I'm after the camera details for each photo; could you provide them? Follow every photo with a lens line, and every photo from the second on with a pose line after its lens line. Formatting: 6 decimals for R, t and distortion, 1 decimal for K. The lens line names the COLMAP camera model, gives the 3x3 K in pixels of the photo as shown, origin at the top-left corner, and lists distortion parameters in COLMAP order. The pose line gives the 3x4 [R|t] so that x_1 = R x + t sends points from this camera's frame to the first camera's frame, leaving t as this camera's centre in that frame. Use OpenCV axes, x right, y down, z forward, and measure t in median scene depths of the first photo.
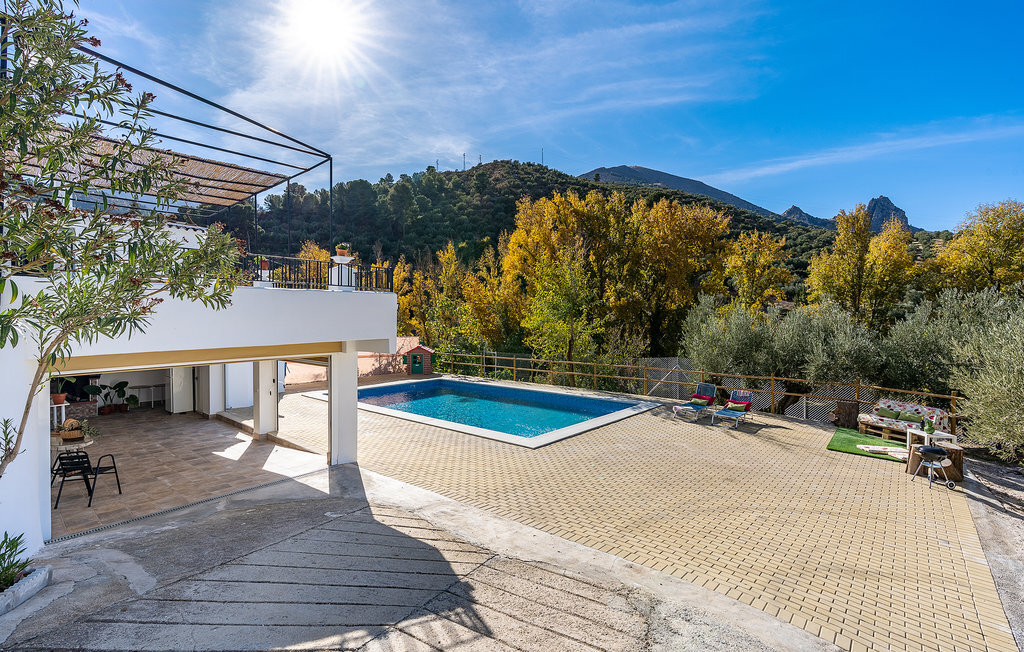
lens RADIAL K [[480.9, 0, 509.4], [0, 480.9, 310.5], [0, 0, 1]] dist [0.000507, 0.000262]
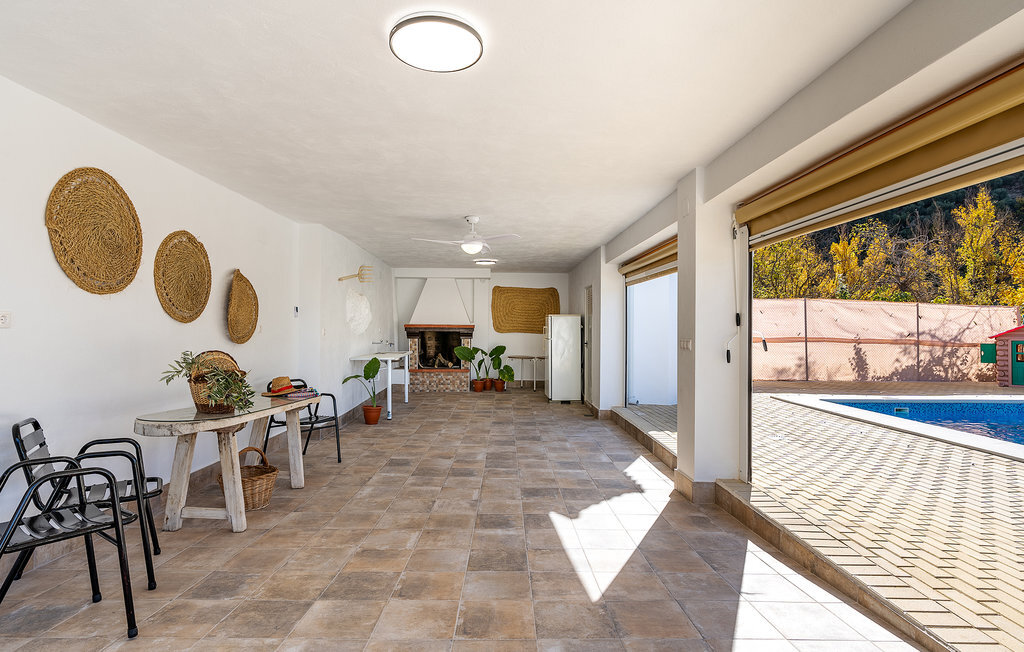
lens RADIAL K [[520.4, 0, 512.0], [0, 520.4, 326.0], [0, 0, 1]] dist [0.001606, 0.000902]
pose [[0.694096, 0.007139, -0.719847, -0.273955], [-0.002133, 0.999967, 0.007860, 0.117167], [0.719879, -0.003920, 0.694088, 0.519321]]
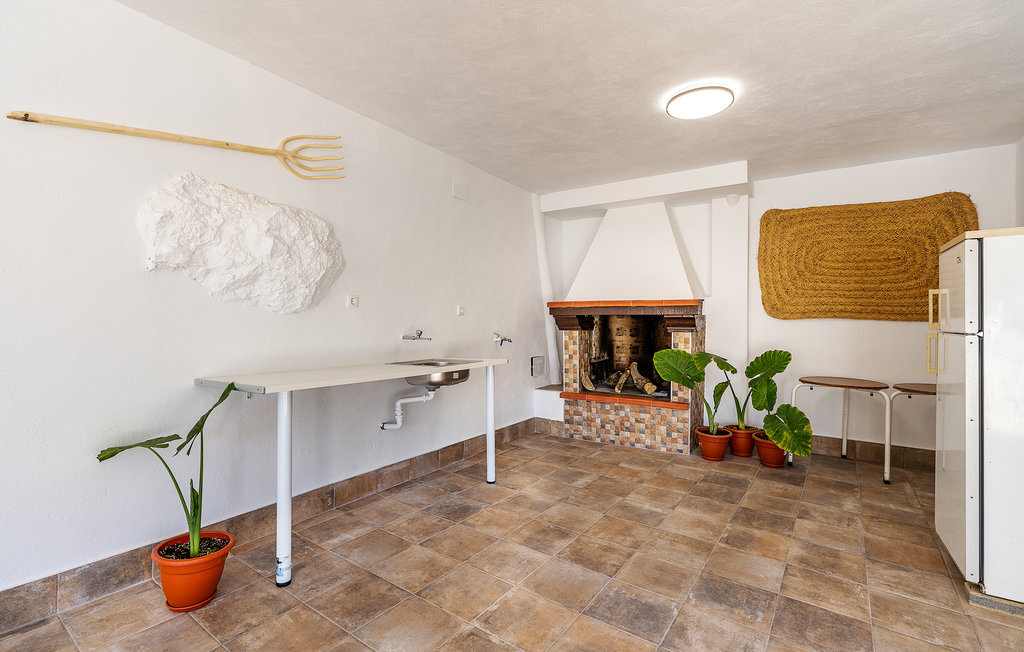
lens RADIAL K [[445.3, 0, 512.0], [0, 445.3, 326.0], [0, 0, 1]] dist [0.001400, 0.000297]
pose [[0.134737, 0.014241, -0.990779, -0.592896], [0.007699, 0.999851, 0.015419, 0.132540], [0.990851, -0.009706, 0.134607, 0.843427]]
